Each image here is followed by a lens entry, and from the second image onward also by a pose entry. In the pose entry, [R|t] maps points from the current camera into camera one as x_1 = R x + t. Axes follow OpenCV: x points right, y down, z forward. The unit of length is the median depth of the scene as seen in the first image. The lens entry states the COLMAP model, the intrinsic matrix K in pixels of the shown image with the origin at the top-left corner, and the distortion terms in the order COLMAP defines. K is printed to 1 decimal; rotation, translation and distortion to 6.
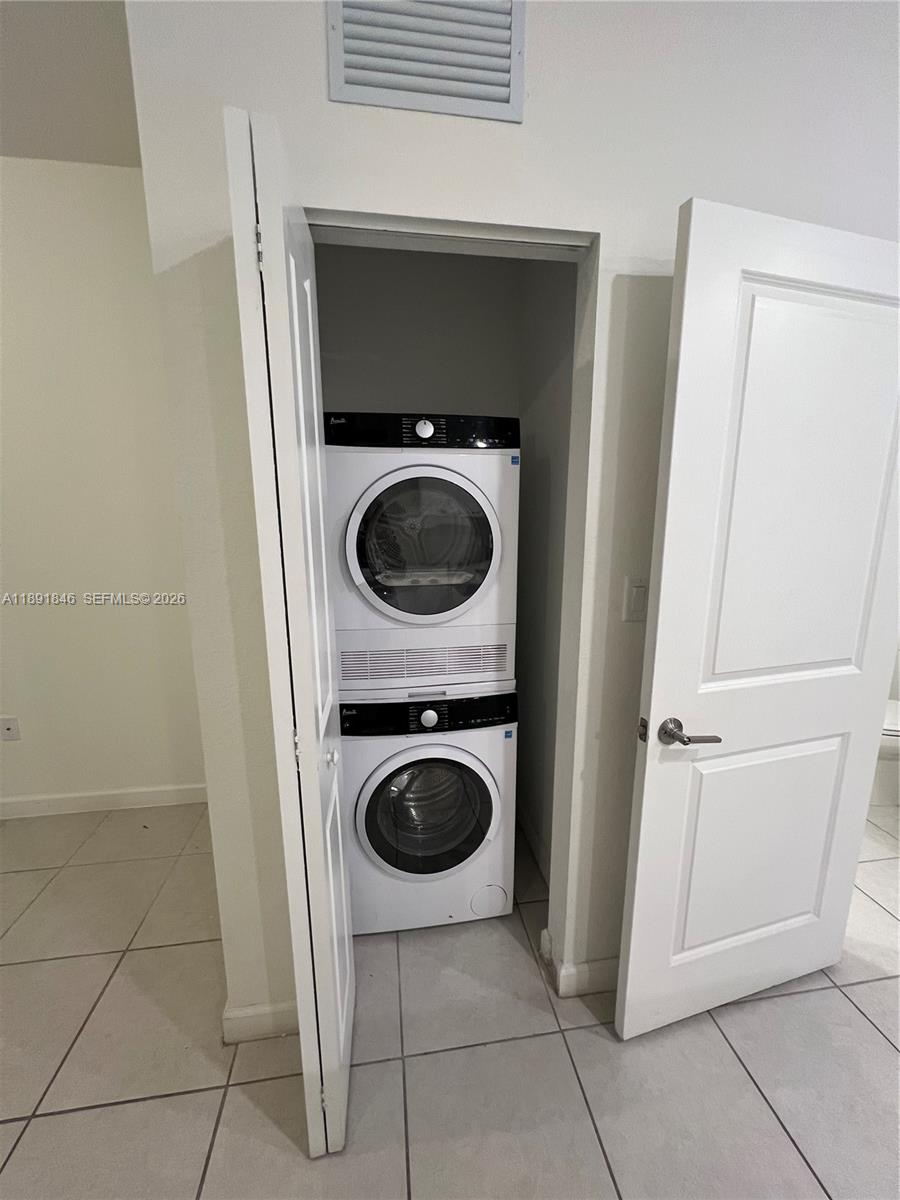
lens RADIAL K [[475.5, 0, 453.3], [0, 475.5, 595.5], [0, 0, 1]] dist [0.001249, -0.000238]
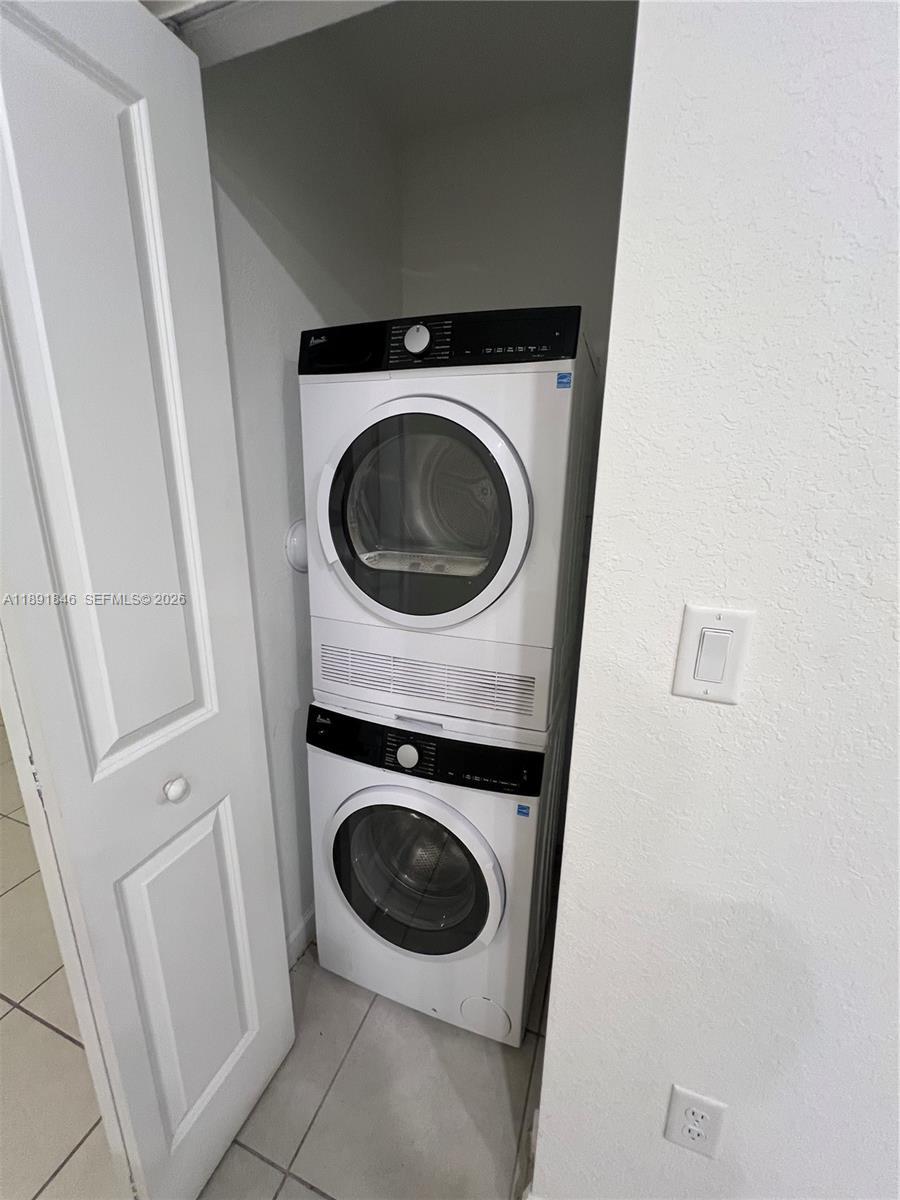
lens RADIAL K [[484.4, 0, 450.0], [0, 484.4, 600.0], [0, 0, 1]] dist [-0.000209, 0.000120]
pose [[0.874060, 0.136519, -0.466243, 0.315115], [-0.108817, 0.990336, 0.085980, -0.047552], [0.473475, -0.024417, 0.880469, 0.380721]]
